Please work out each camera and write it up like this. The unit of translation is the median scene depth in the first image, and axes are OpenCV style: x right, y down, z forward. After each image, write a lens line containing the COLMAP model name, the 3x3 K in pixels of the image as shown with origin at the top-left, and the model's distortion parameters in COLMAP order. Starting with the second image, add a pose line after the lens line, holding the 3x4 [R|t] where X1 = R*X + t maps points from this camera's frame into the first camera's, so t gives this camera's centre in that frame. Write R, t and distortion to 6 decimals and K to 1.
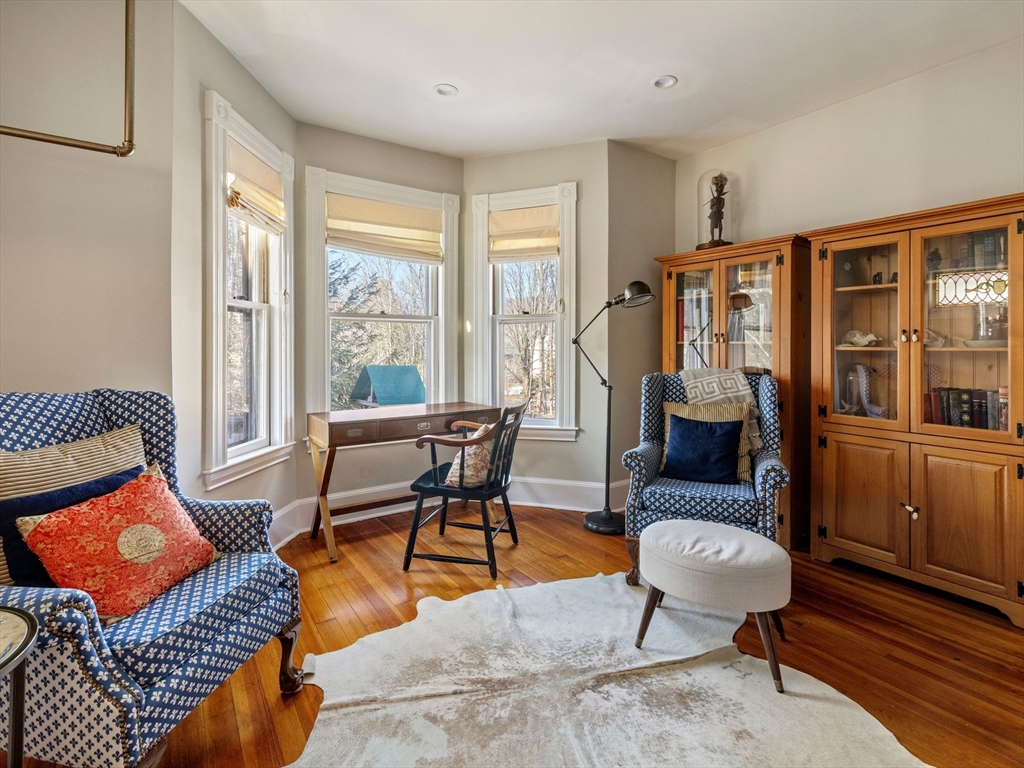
lens RADIAL K [[490.3, 0, 524.0], [0, 490.3, 353.1], [0, 0, 1]] dist [-0.001109, 0.001489]
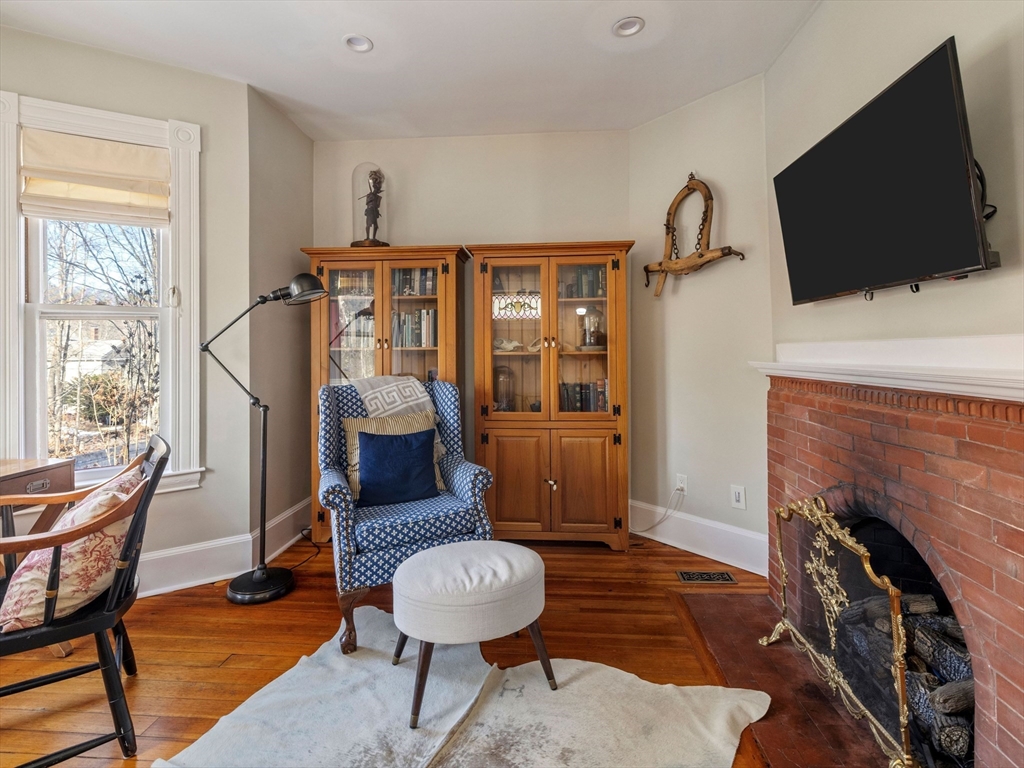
lens RADIAL K [[490.3, 0, 524.0], [0, 490.3, 353.1], [0, 0, 1]] dist [-0.001109, 0.001489]
pose [[0.642814, -0.011679, 0.765933, -0.180873], [0.020809, 0.999781, -0.002219, -0.006311], [-0.765740, 0.017365, 0.642916, 0.231083]]
